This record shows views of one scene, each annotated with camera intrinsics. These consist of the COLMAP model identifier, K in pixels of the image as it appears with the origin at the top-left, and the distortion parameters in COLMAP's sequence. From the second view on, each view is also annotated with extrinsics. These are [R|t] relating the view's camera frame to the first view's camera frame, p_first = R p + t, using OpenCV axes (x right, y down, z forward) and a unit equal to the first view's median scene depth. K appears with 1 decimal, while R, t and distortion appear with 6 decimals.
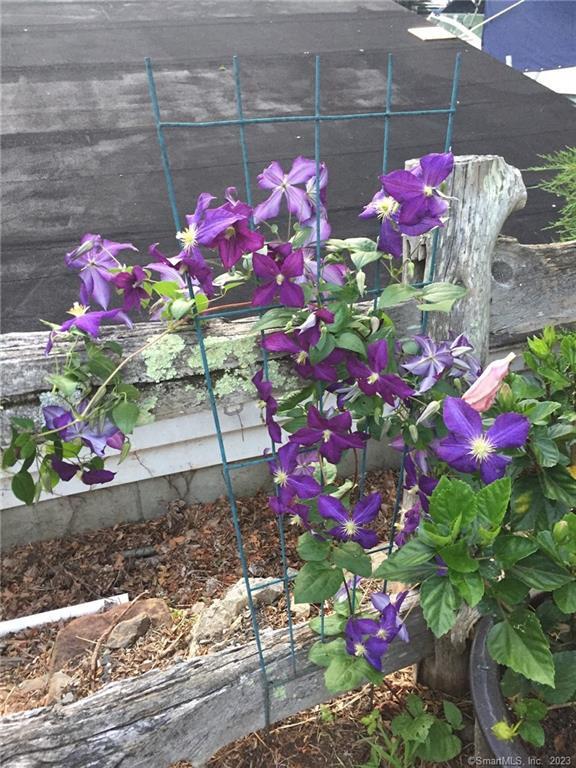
lens RADIAL K [[645.8, 0, 291.1], [0, 645.8, 384.0], [0, 0, 1]] dist [-0.005613, -0.011882]
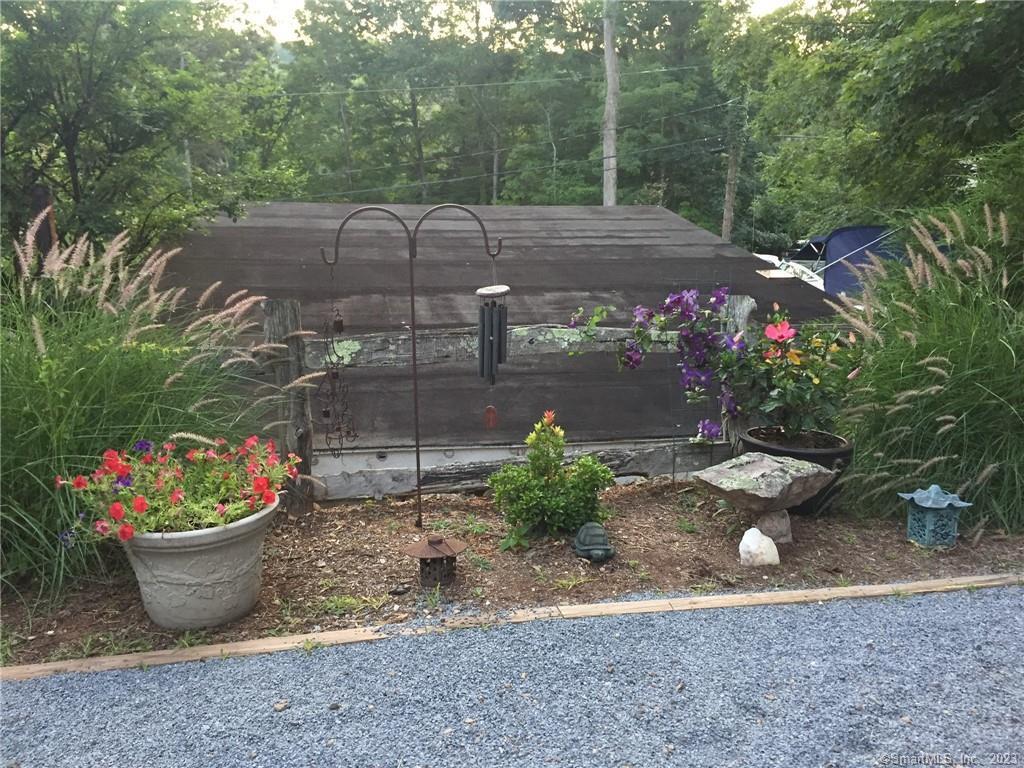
lens RADIAL K [[861.0, 0, 510.8], [0, 861.0, 385.7], [0, 0, 1]] dist [-0.005613, -0.011882]
pose [[0.988926, 0.042067, -0.142321, -0.257350], [-0.090955, 0.929570, -0.357249, 1.830628], [0.117269, 0.366238, 0.923102, -3.183998]]
